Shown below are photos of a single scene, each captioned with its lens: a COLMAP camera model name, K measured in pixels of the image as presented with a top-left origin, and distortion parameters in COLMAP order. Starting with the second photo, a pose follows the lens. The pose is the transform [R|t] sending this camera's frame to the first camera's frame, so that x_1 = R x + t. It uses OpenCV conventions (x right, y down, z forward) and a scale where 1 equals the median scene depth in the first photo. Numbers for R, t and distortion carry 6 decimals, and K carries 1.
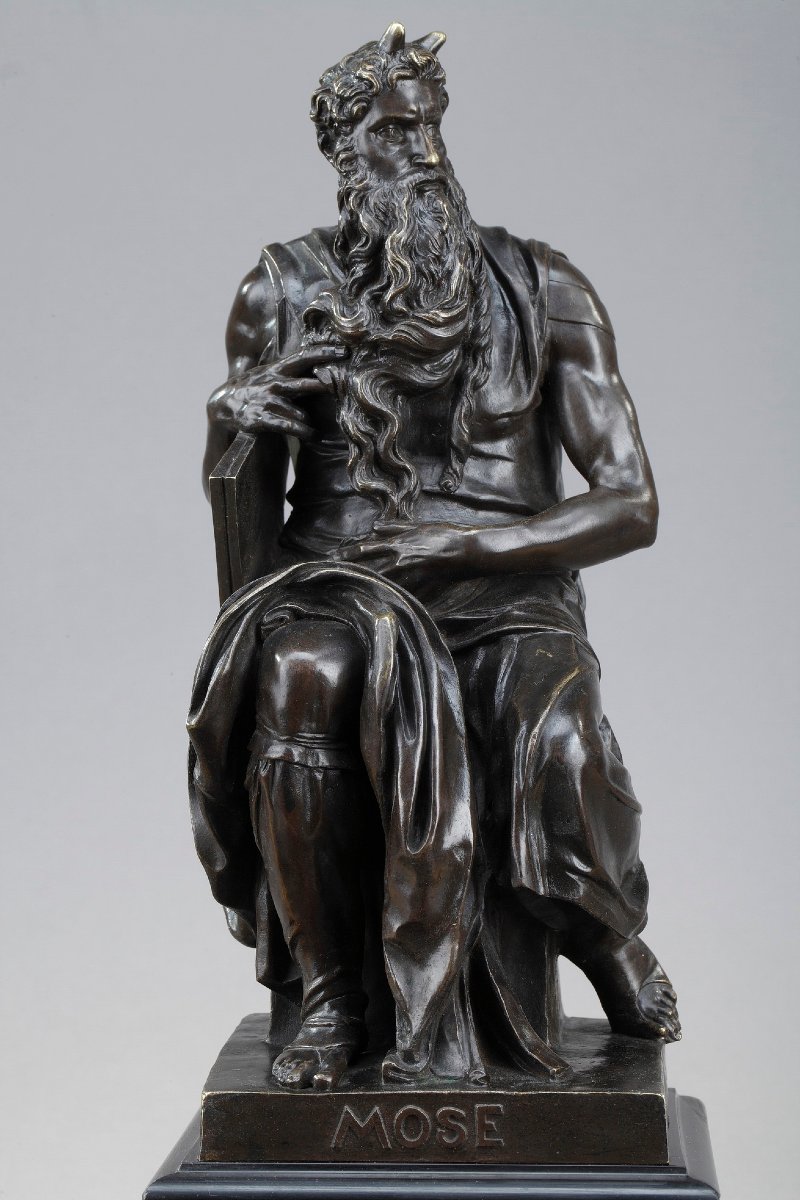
lens RADIAL K [[3859.0, 0, 401.7], [0, 3859.0, 595.3], [0, 0, 1]] dist [-0.084514, 0.000000]
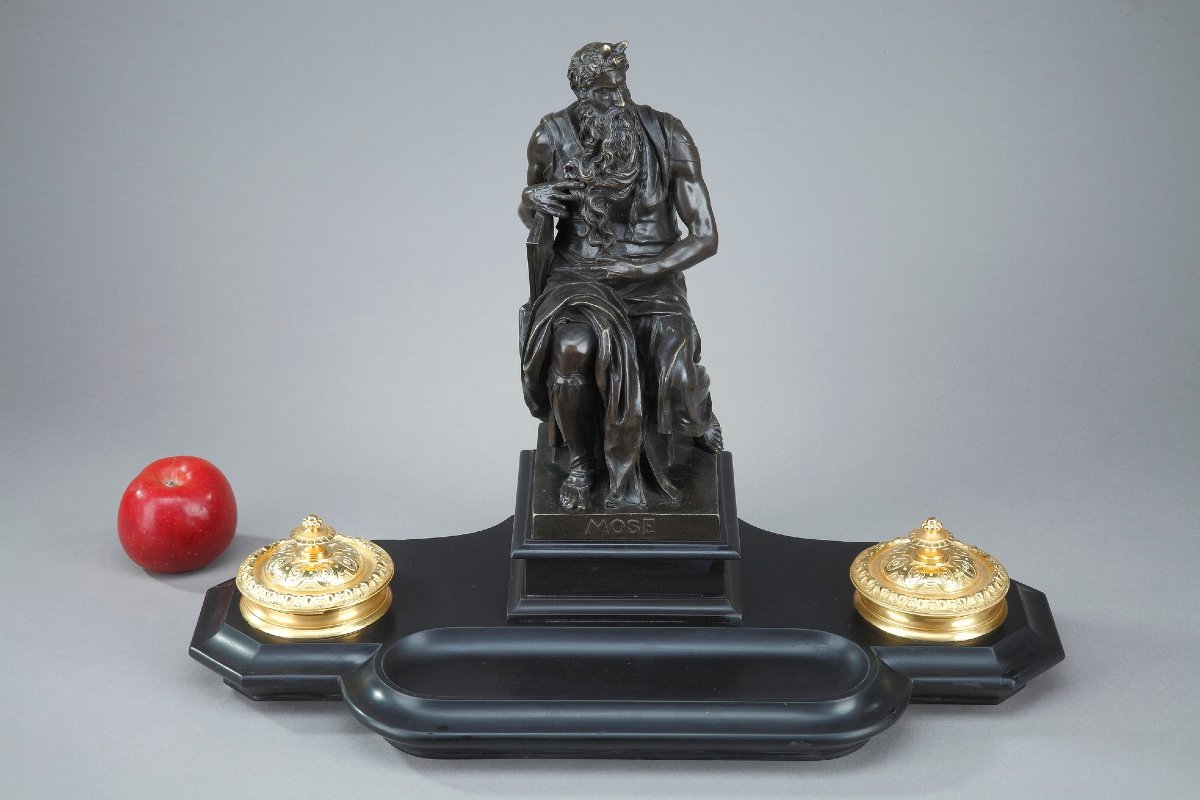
lens RADIAL K [[2628.9, 0, 593.3], [0, 2628.9, 407.4], [0, 0, 1]] dist [0.203727, 0.000000]
pose [[0.999202, -0.016209, 0.036494, -0.068629], [0.000146, 0.915391, 0.402566, -0.574256], [-0.039931, -0.402239, 0.914663, -0.488208]]
